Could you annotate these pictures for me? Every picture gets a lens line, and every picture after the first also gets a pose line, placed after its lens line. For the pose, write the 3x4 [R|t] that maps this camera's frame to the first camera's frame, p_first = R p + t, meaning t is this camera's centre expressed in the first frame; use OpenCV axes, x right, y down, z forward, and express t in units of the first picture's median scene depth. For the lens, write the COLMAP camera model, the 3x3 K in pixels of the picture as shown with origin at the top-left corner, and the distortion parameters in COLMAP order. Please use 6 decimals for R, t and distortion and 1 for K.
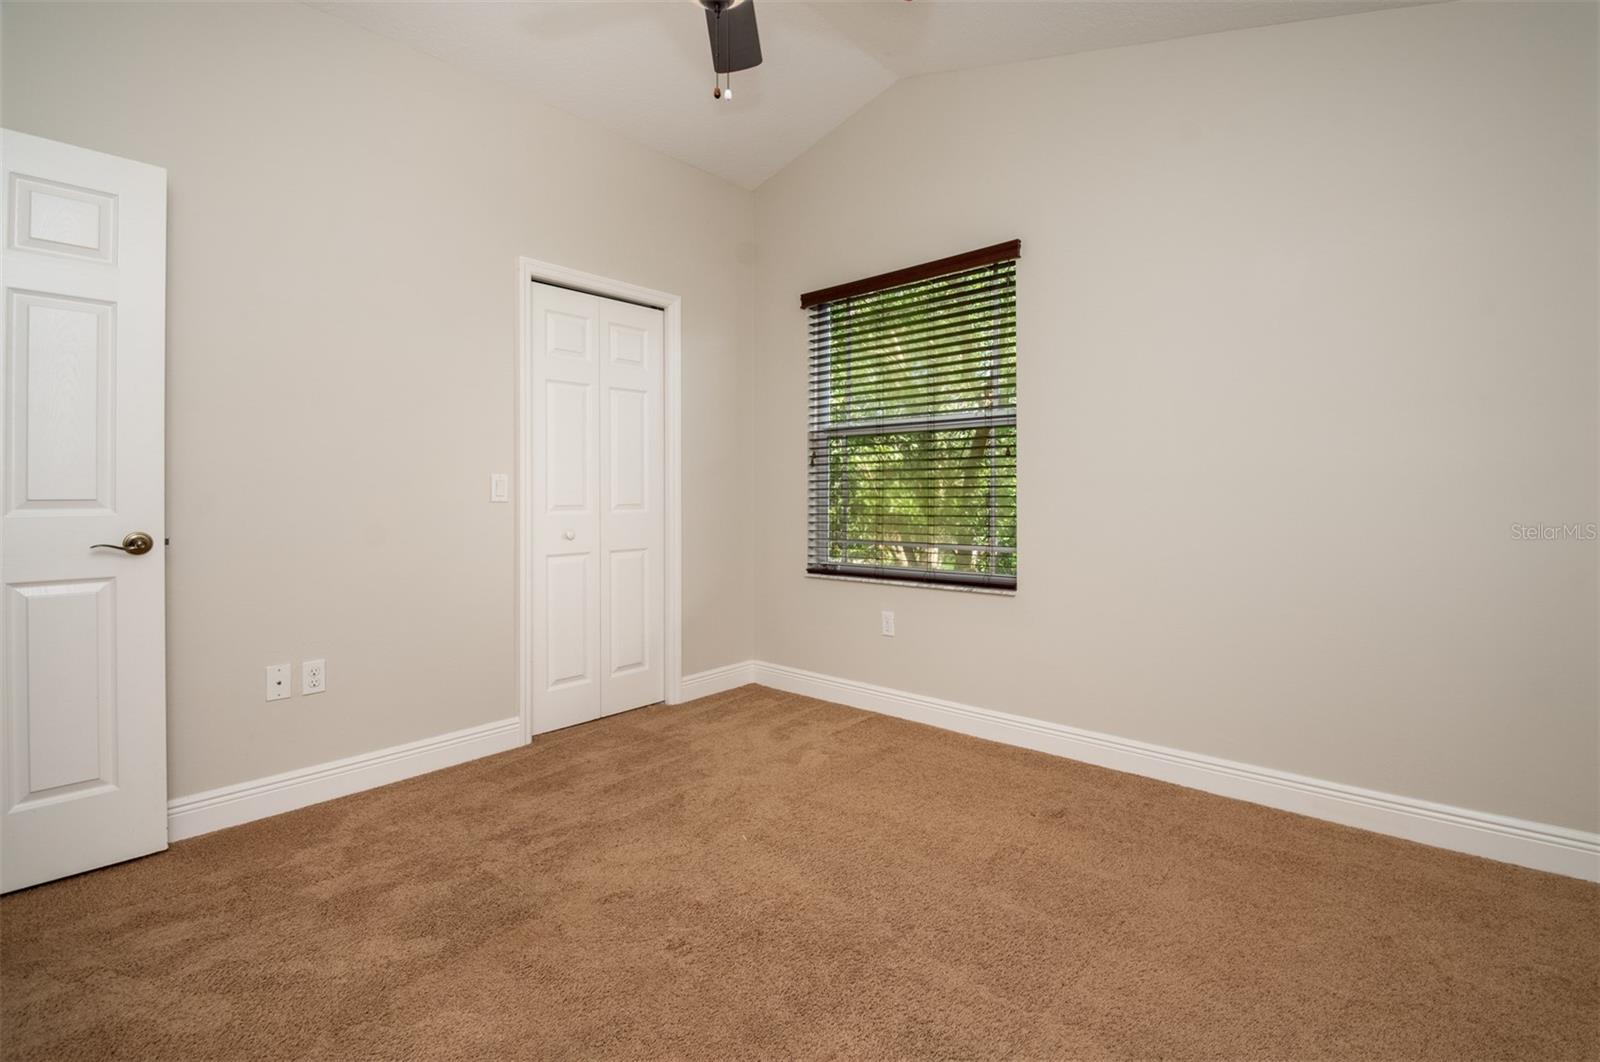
lens RADIAL K [[741.0, 0, 800.0], [0, 741.0, 531.0], [0, 0, 1]] dist [-0.027043, -0.001119]
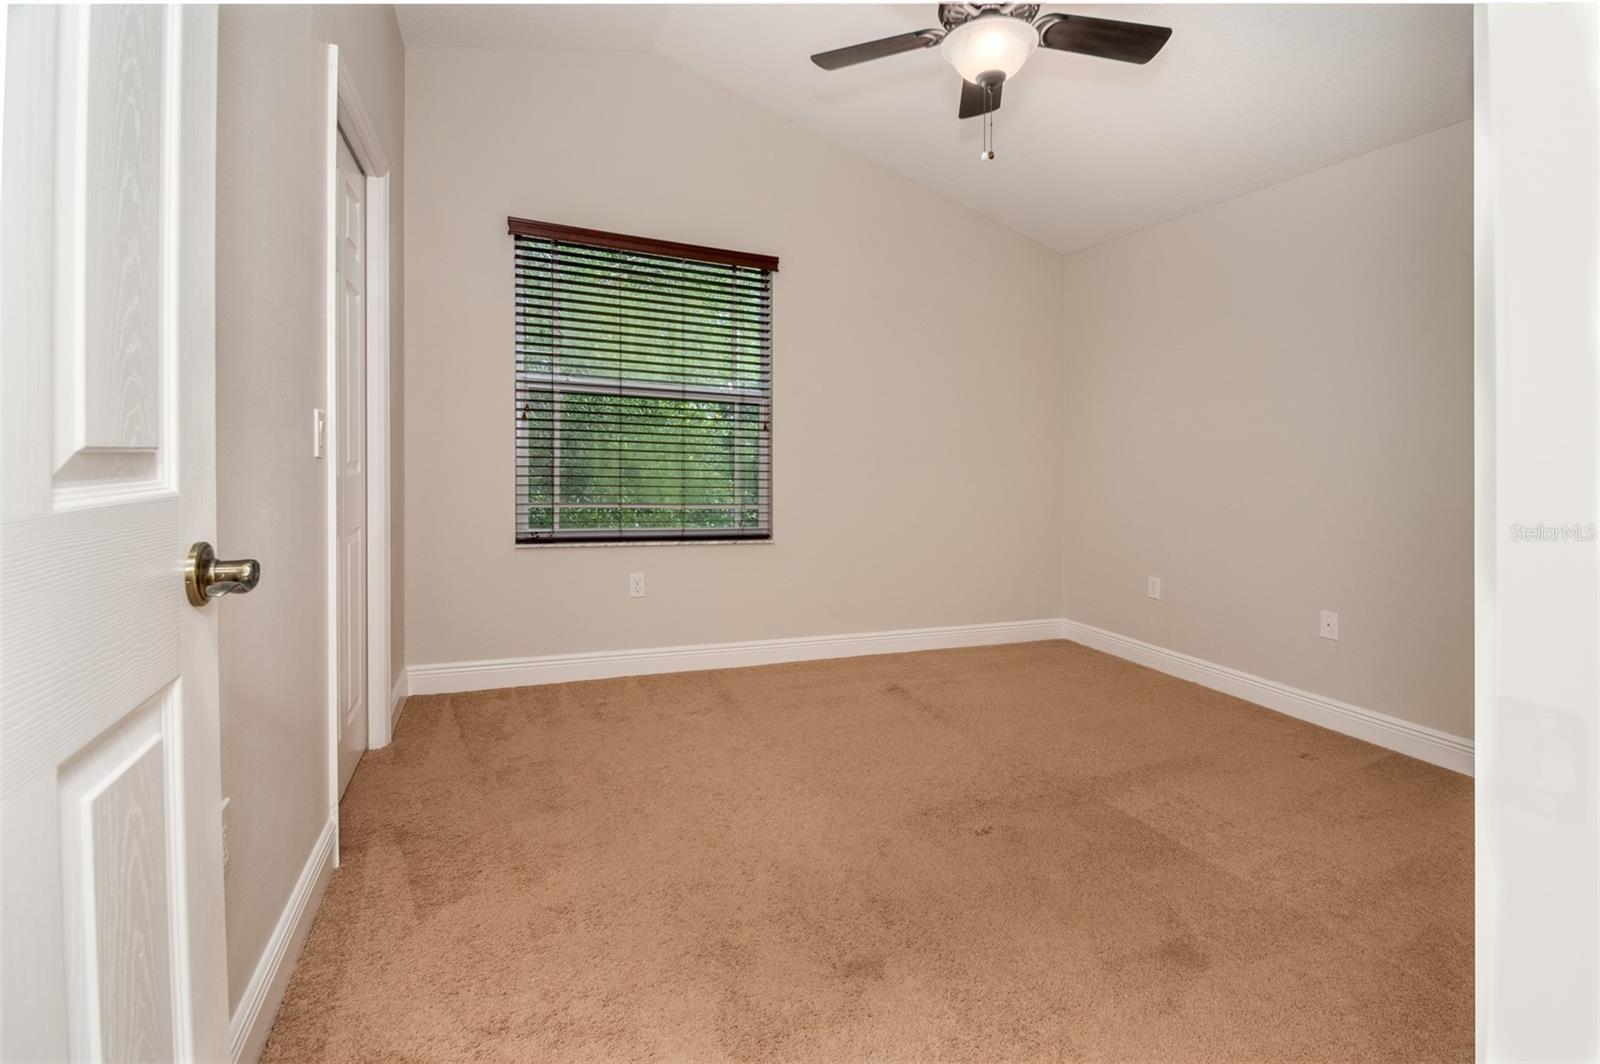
lens RADIAL K [[735.7, 0, 829.3], [0, 735.7, 477.3], [0, 0, 1]] dist [-0.002432, -0.001139]
pose [[0.423527, -0.003251, 0.905878, -0.716123], [0.007271, 0.999974, 0.000189, -0.021059], [-0.905855, 0.006506, 0.423539, 0.358054]]
